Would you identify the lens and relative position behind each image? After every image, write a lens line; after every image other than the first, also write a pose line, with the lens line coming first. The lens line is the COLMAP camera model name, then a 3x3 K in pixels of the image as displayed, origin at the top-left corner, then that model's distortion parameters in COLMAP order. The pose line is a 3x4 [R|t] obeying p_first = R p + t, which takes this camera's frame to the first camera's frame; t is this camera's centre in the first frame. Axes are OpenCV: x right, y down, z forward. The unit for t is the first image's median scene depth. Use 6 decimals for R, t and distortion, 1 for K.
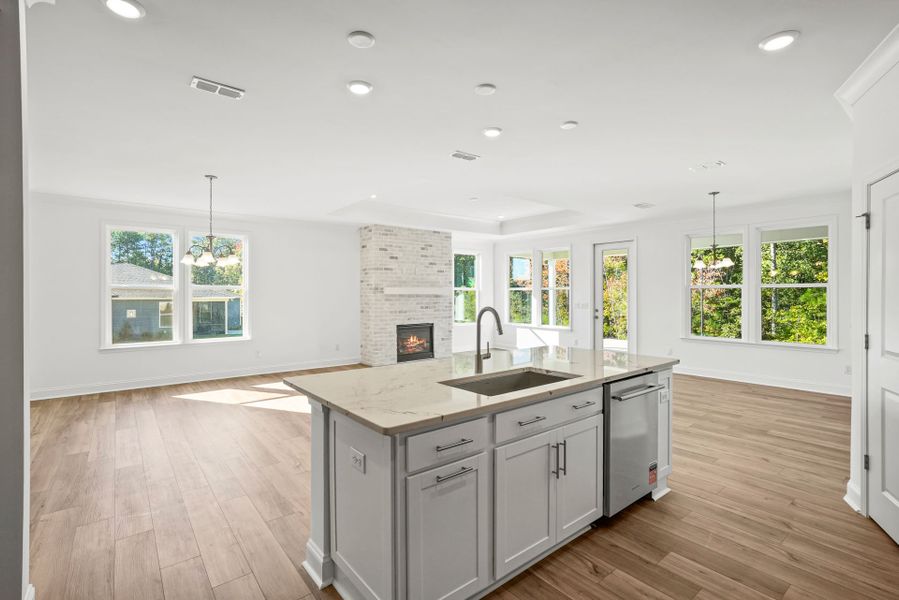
lens RADIAL K [[421.0, 0, 447.4], [0, 421.0, 294.8], [0, 0, 1]] dist [-0.043841, 0.024360]
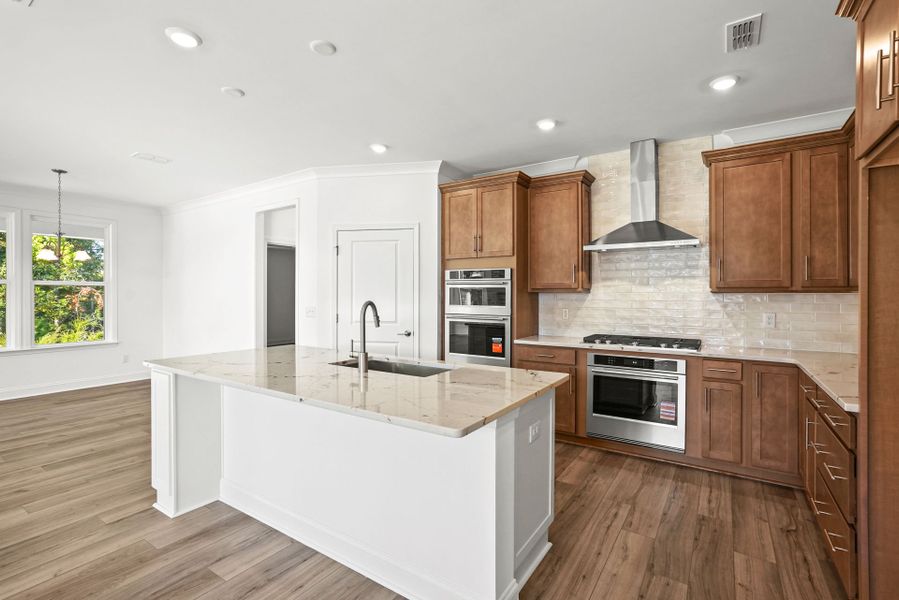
lens RADIAL K [[421.0, 0, 447.4], [0, 421.0, 294.8], [0, 0, 1]] dist [-0.043841, 0.024360]
pose [[-0.304438, 0.003220, 0.952527, -0.253082], [0.000206, 0.999994, -0.003314, 0.005613], [-0.952532, -0.000813, -0.304437, 0.325804]]
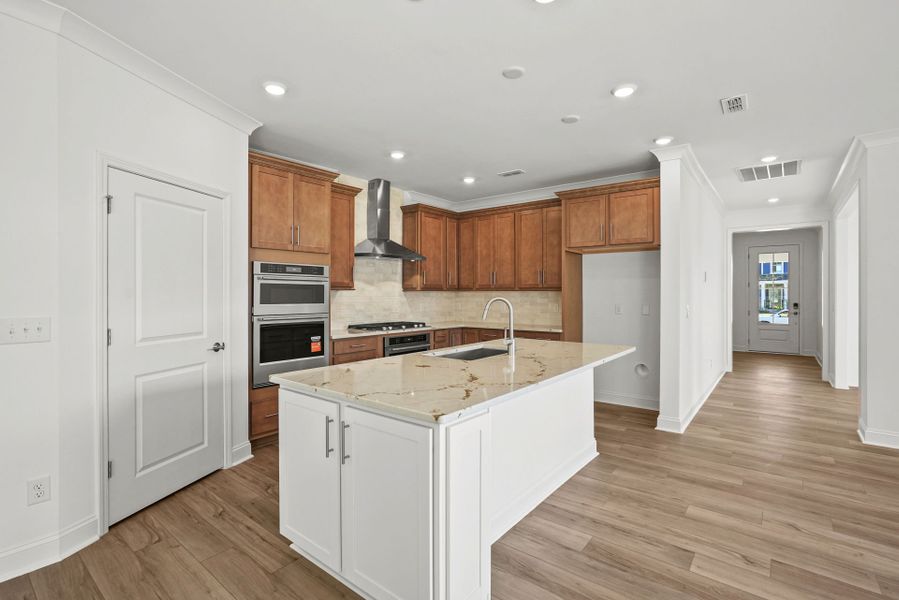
lens RADIAL K [[421.0, 0, 447.4], [0, 421.0, 294.8], [0, 0, 1]] dist [-0.043841, 0.024360]
pose [[-0.976255, 0.002506, -0.216611, 0.143668], [0.001492, 0.999987, 0.004844, 0.004894], [0.216620, 0.004406, -0.976246, 0.608316]]
